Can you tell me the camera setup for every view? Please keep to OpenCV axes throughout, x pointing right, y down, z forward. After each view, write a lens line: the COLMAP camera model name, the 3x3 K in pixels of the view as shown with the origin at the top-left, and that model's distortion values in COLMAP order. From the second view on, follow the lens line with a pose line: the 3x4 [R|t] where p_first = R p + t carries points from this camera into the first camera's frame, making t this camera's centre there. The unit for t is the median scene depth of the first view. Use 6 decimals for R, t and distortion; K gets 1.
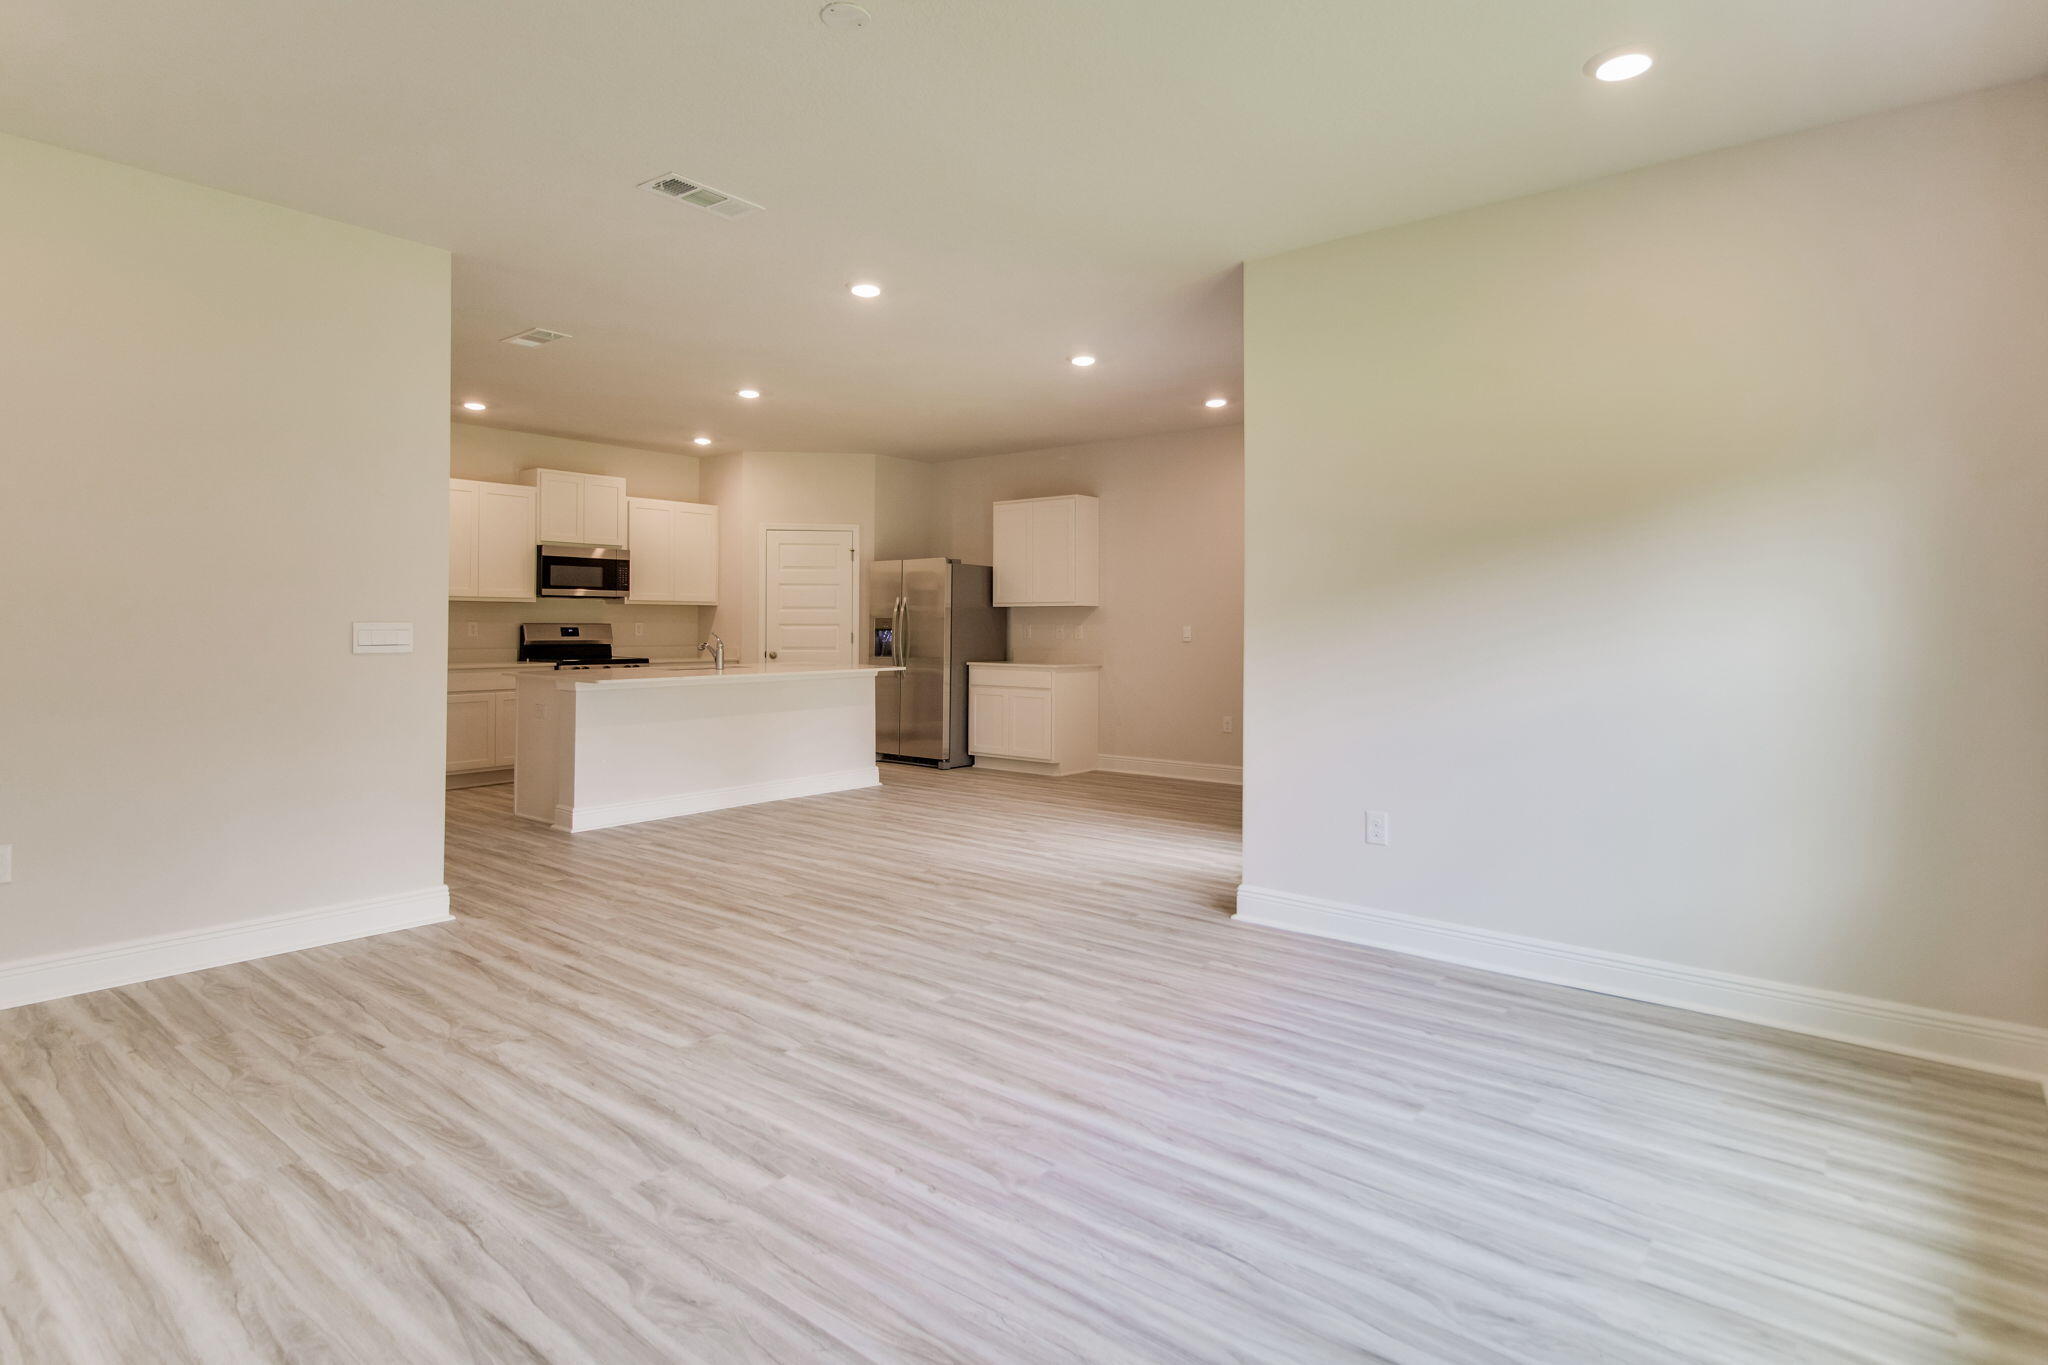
lens RADIAL K [[1081.2, 0, 1019.7], [0, 1081.2, 613.8], [0, 0, 1]] dist [0.012933, -0.007881]
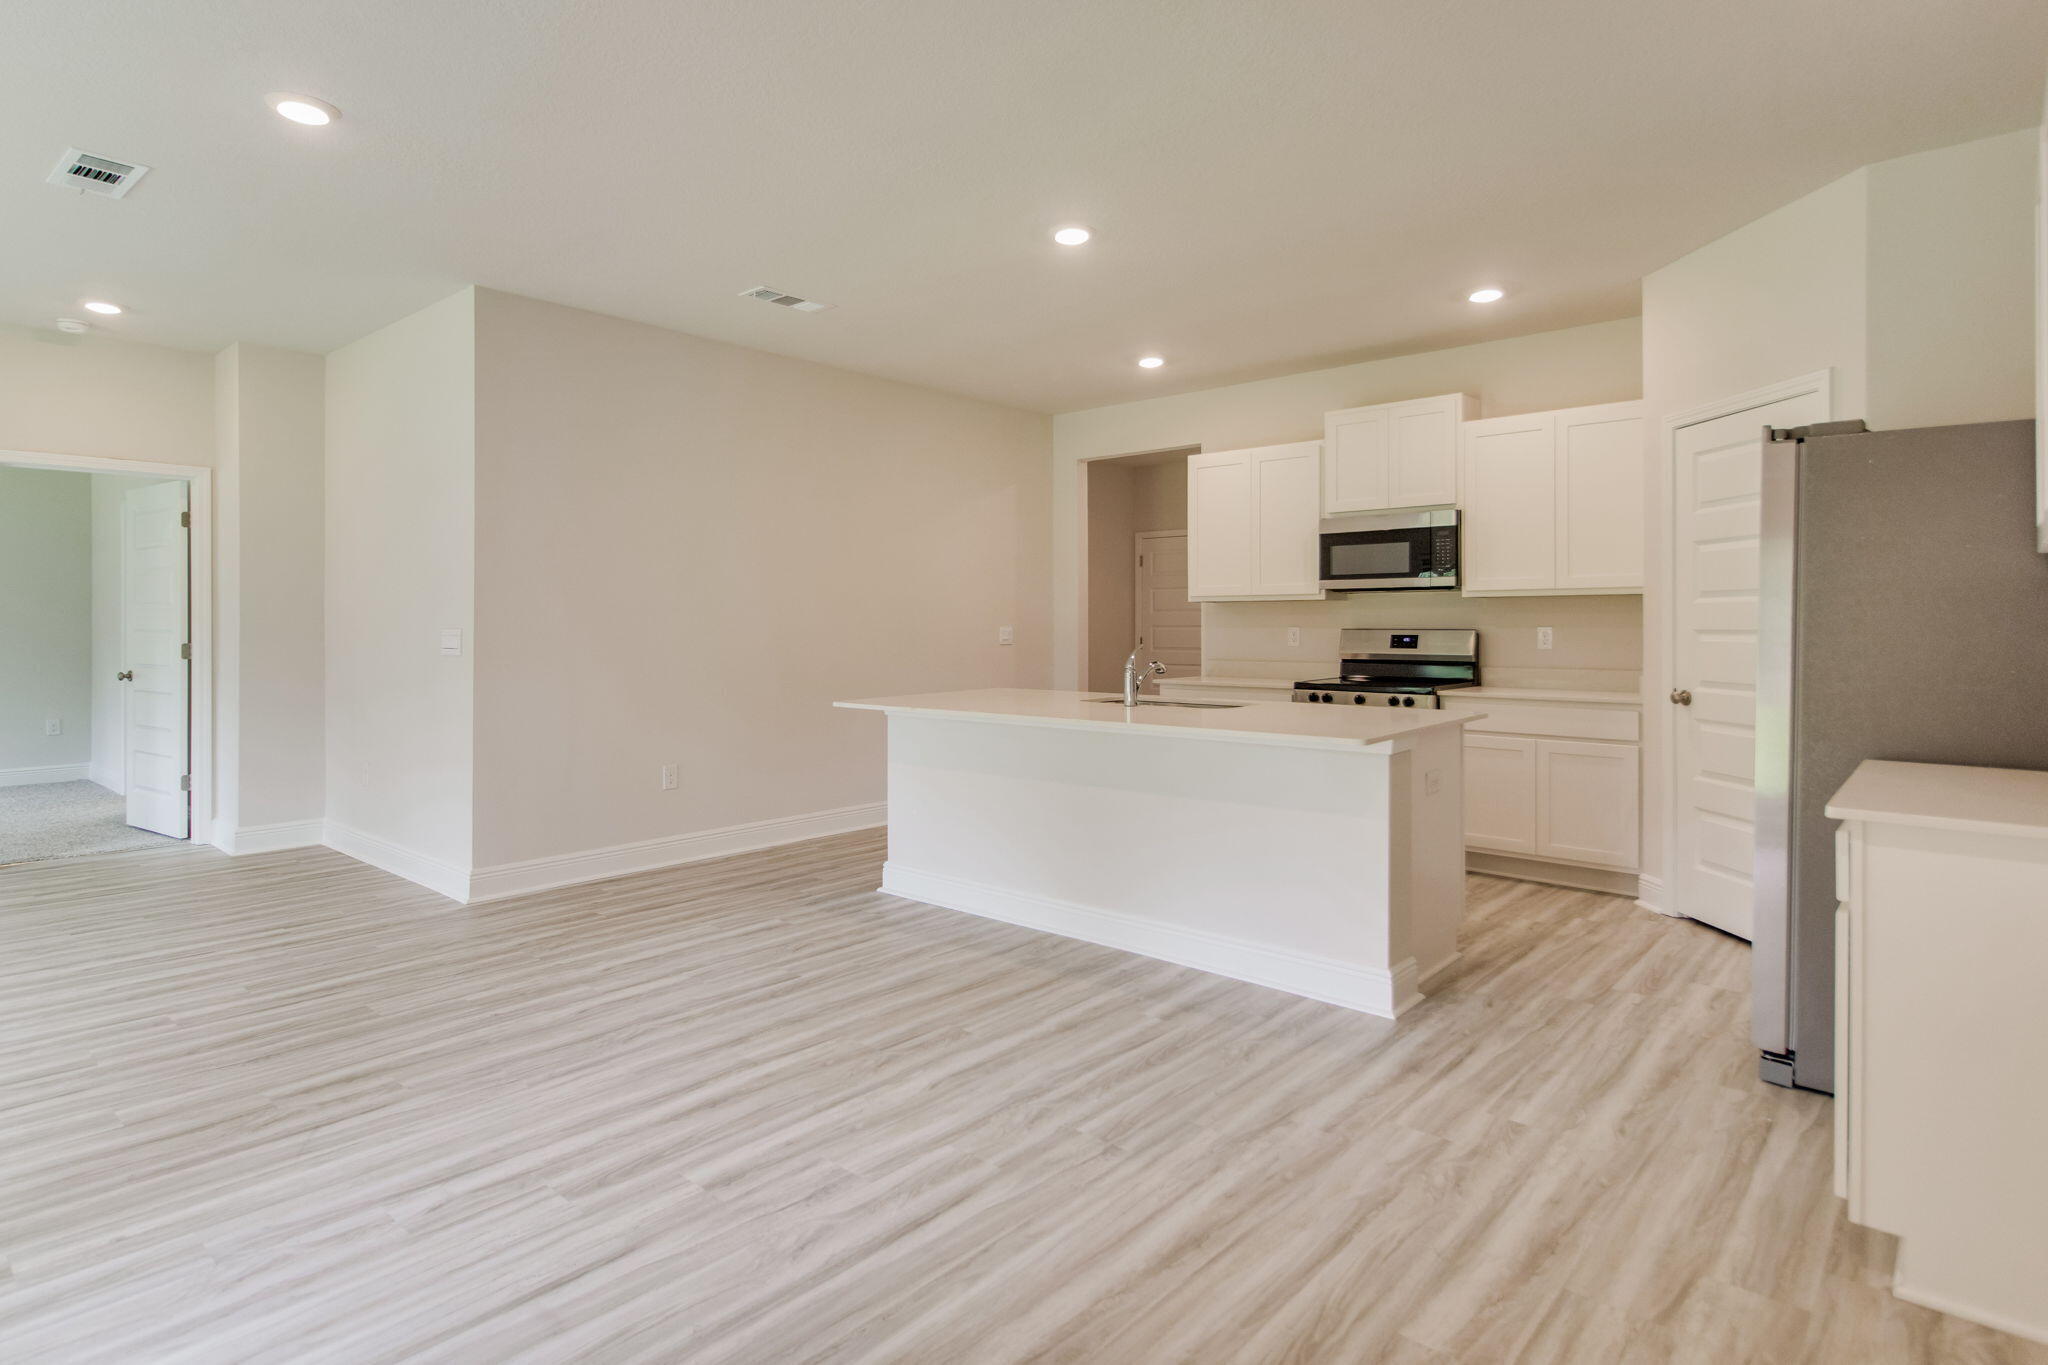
lens RADIAL K [[1081.2, 0, 1019.7], [0, 1081.2, 613.8], [0, 0, 1]] dist [0.012933, -0.007881]
pose [[-0.044730, -0.016195, -0.998868, 0.261241], [0.008876, 0.999823, -0.016608, 0.008198], [0.998960, -0.009609, -0.044578, 0.780857]]
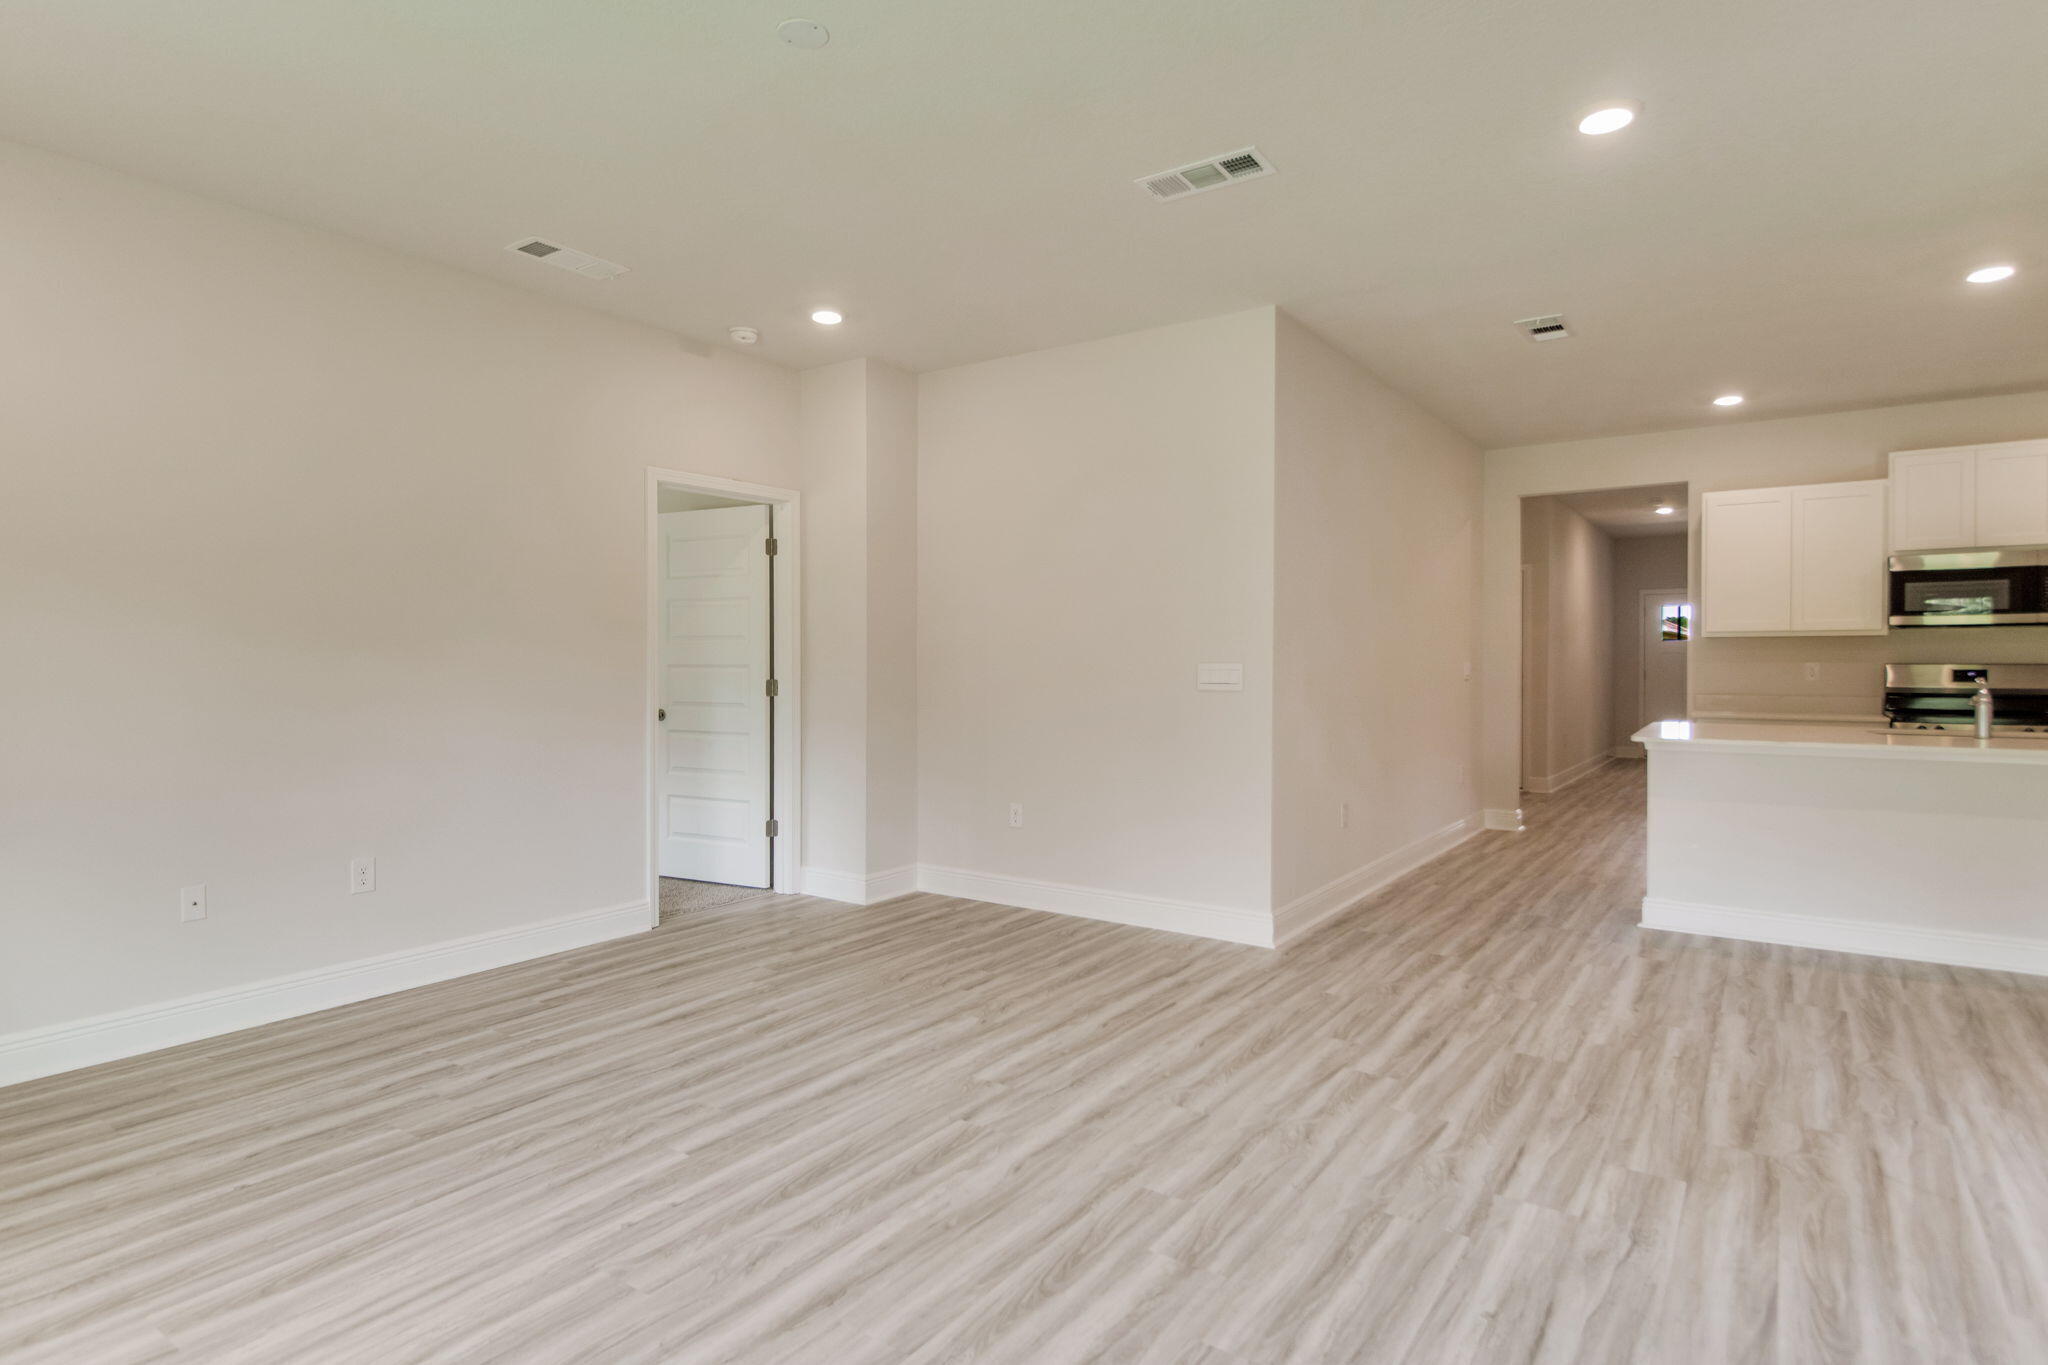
lens RADIAL K [[1096.0, 0, 1017.3], [0, 1096.0, 666.2], [0, 0, 1]] dist [0.015111, -0.001132]
pose [[0.062280, 0.000705, -0.998058, 0.252347], [0.009590, 0.999953, 0.001305, 0.003636], [0.998013, -0.009652, 0.062271, 0.340479]]
